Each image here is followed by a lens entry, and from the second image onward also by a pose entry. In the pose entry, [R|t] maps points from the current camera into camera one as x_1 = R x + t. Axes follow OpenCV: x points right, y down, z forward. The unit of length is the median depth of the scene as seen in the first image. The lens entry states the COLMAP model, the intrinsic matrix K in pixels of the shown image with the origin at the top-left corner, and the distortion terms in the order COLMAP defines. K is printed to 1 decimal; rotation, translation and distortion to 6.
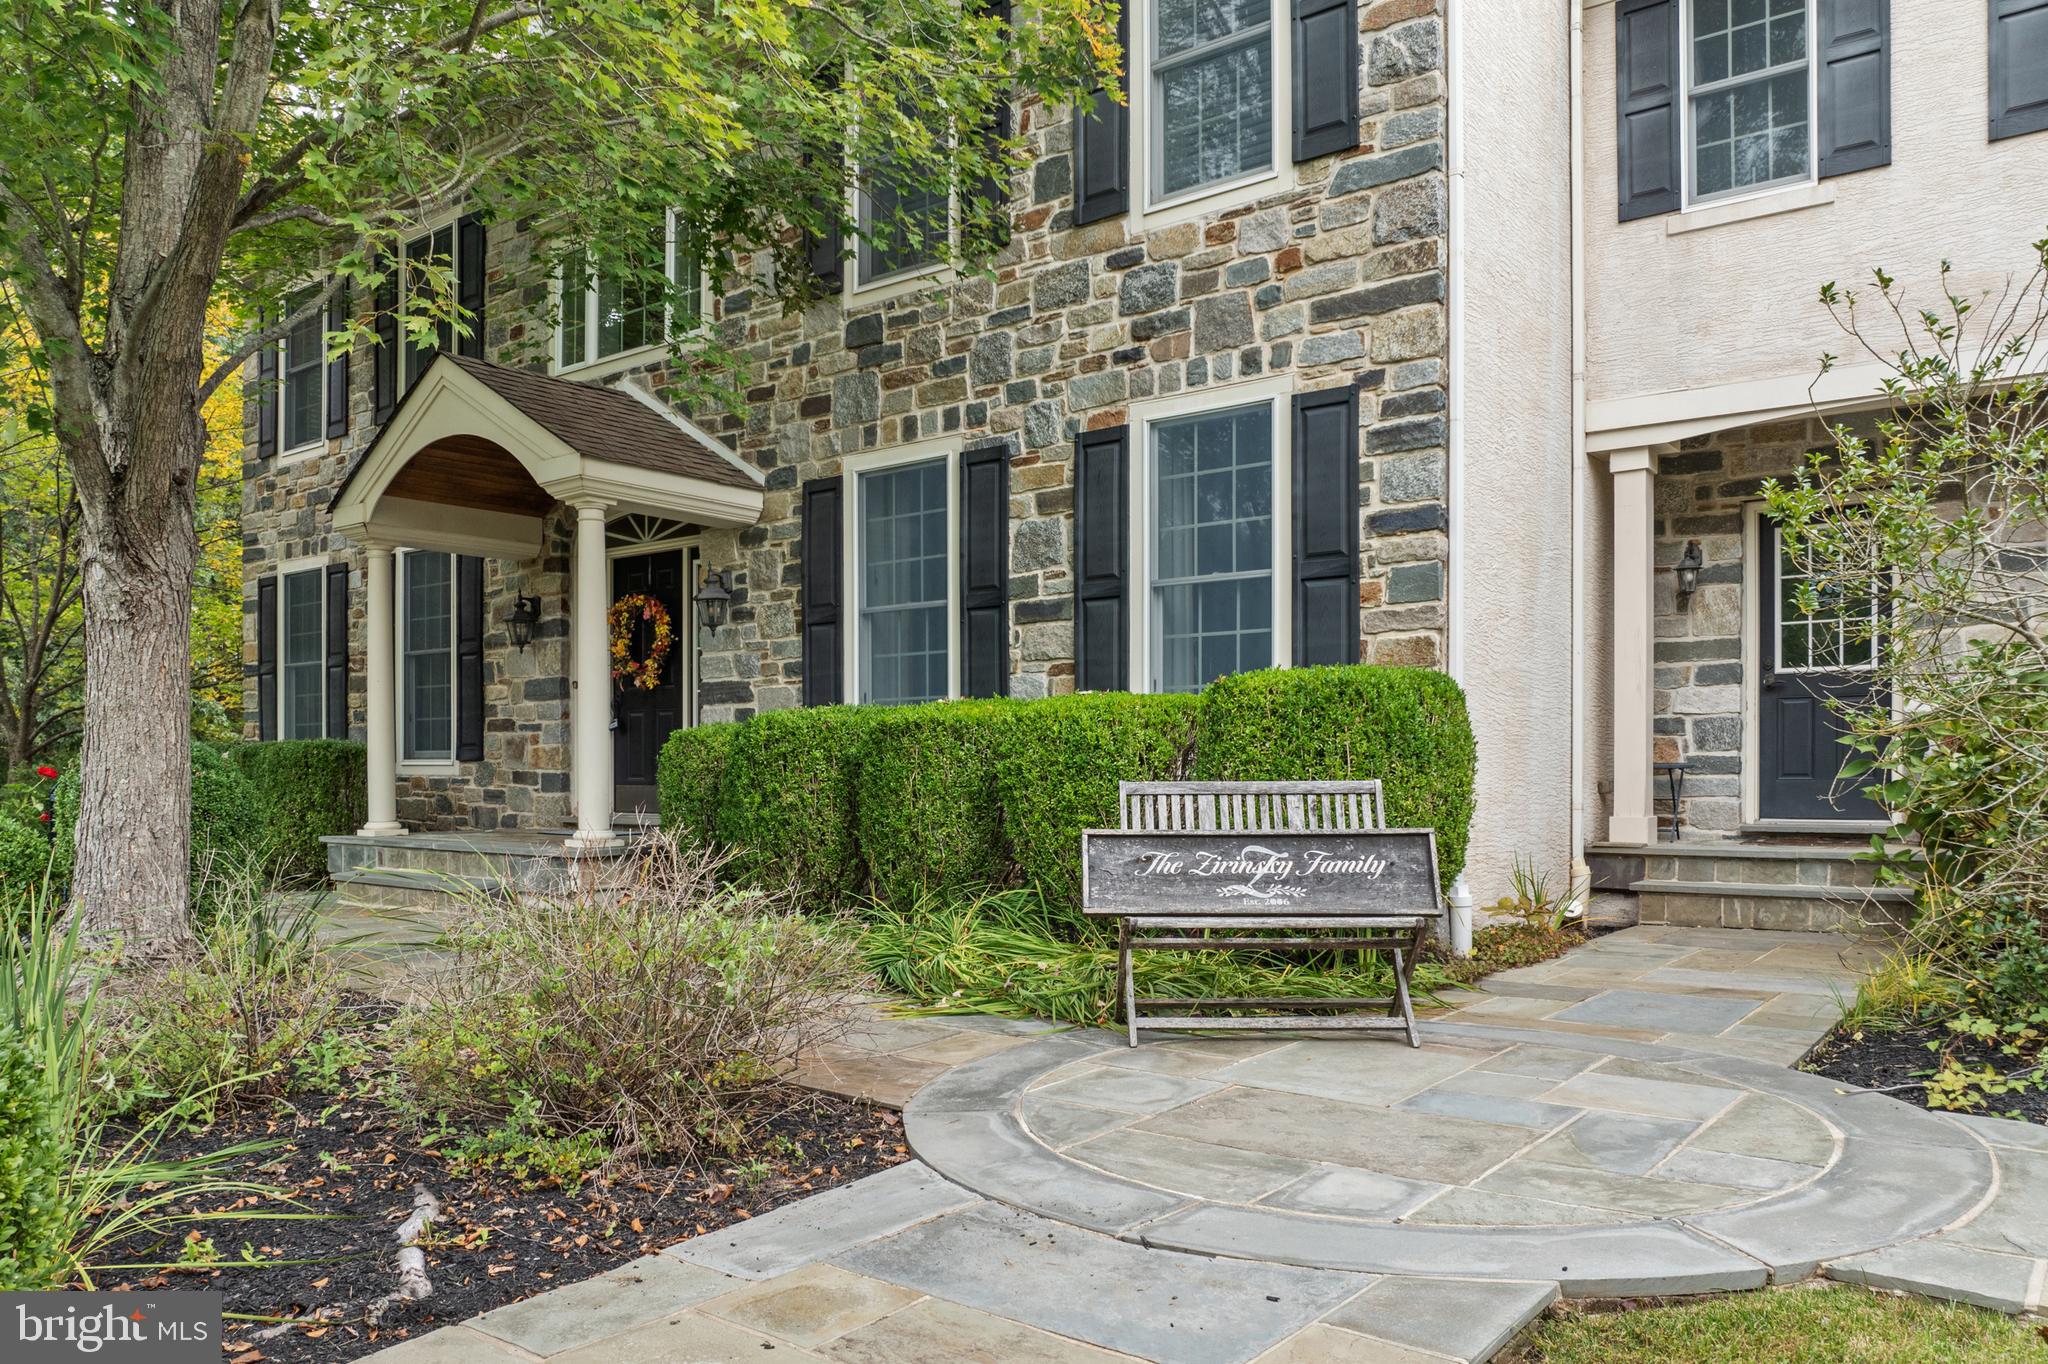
lens RADIAL K [[1461.2, 0, 1031.0], [0, 1461.2, 761.2], [0, 0, 1]] dist [-0.060390, 0.022315]
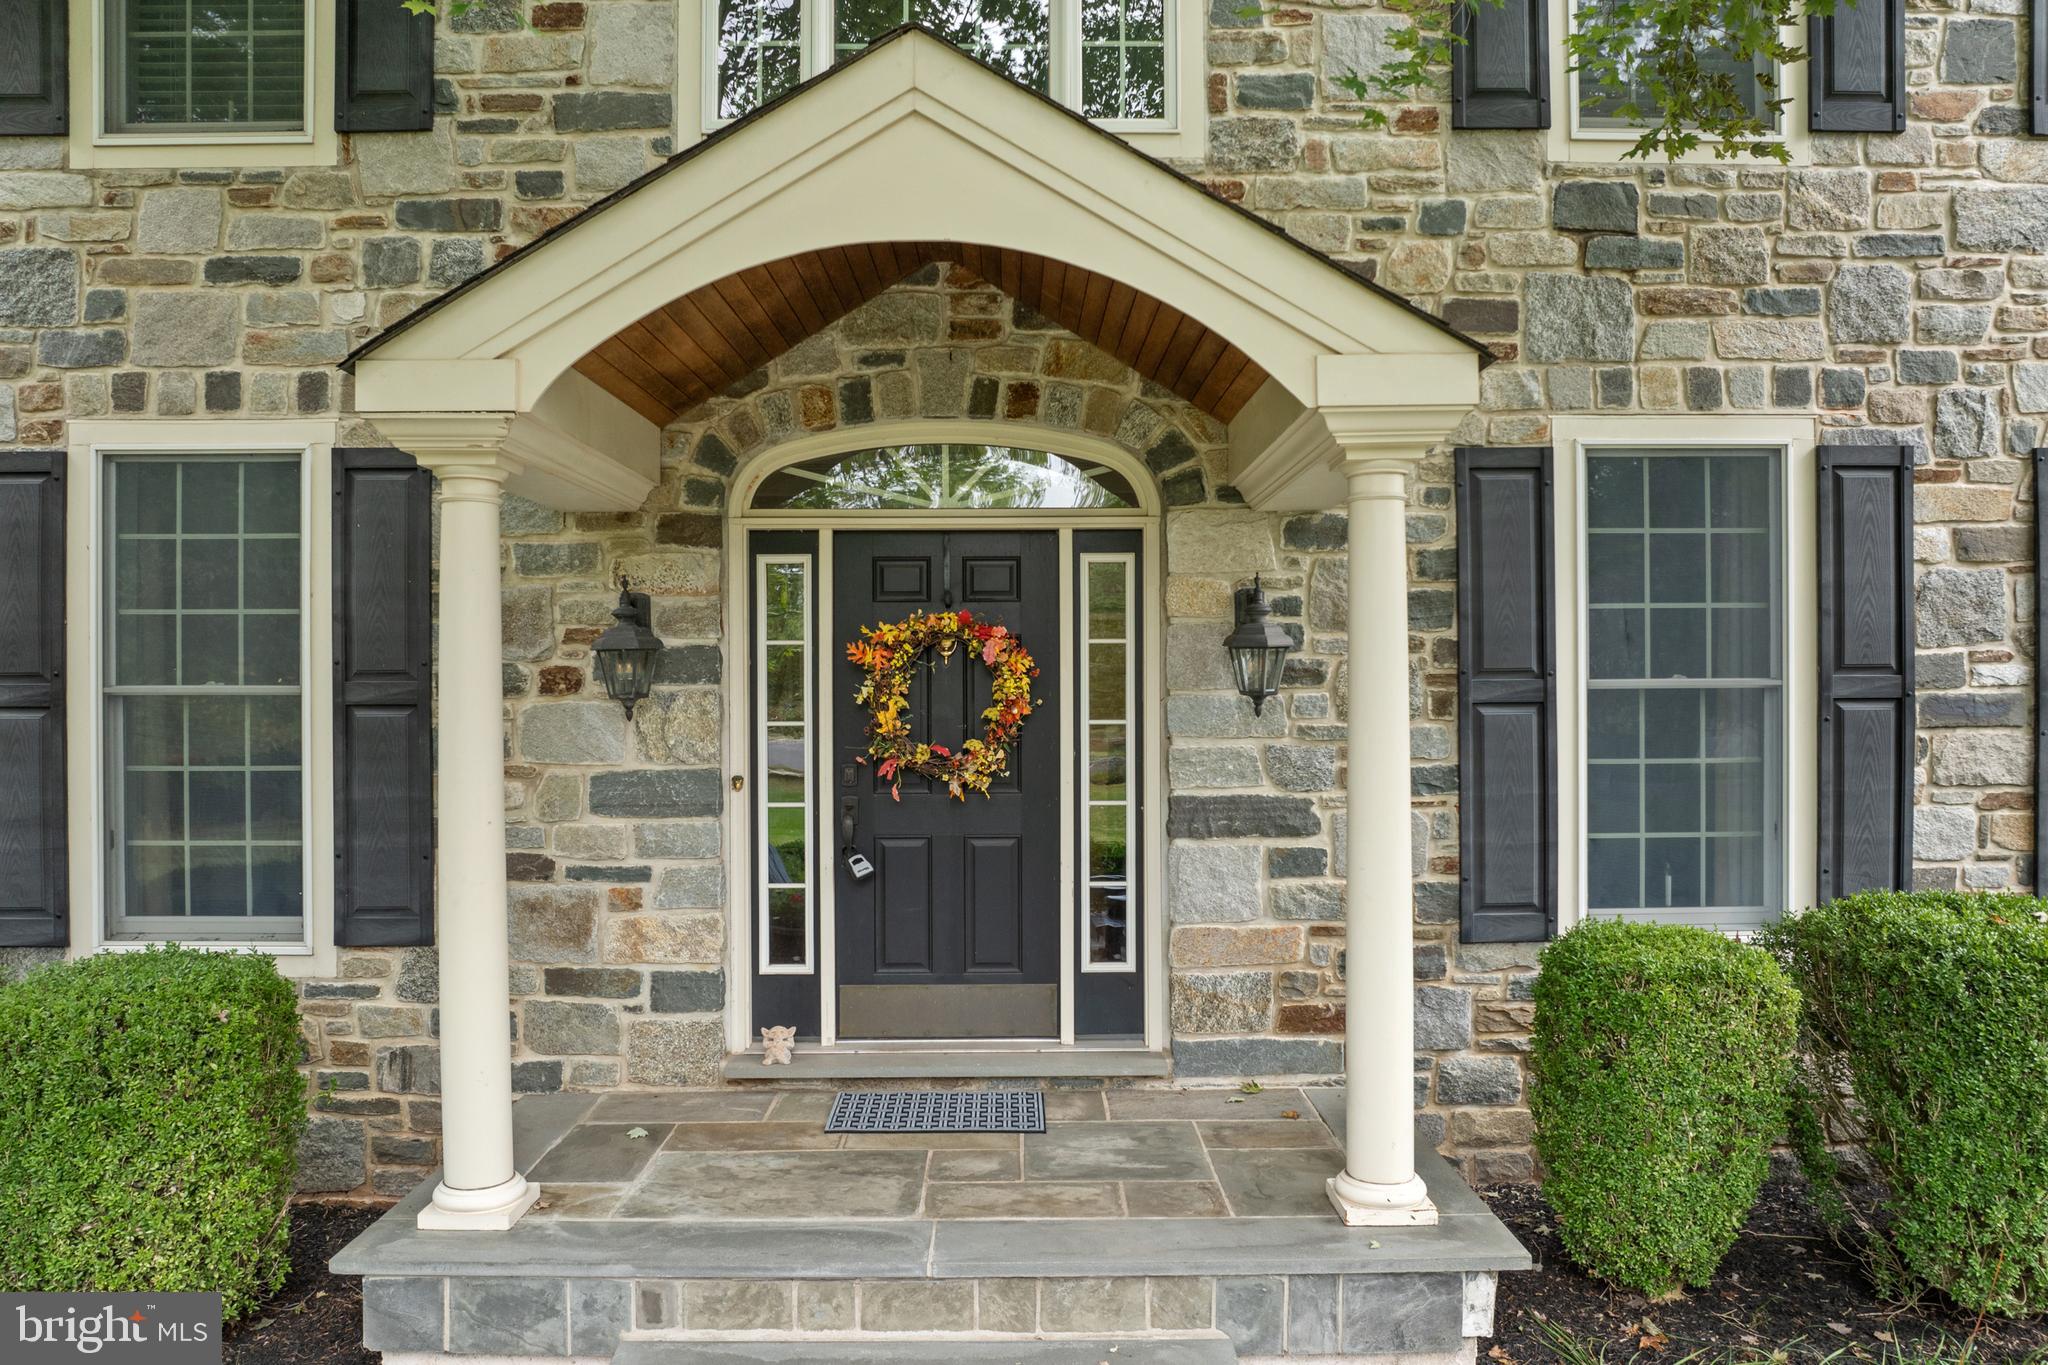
lens RADIAL K [[1461.2, 0, 1031.0], [0, 1461.2, 761.7], [0, 0, 1]] dist [-0.060390, 0.022315]
pose [[0.791382, 0.000690, 0.611321, -0.717199], [0.001440, 0.999994, -0.002992, -0.079110], [-0.611320, 0.003248, 0.791377, 0.754841]]
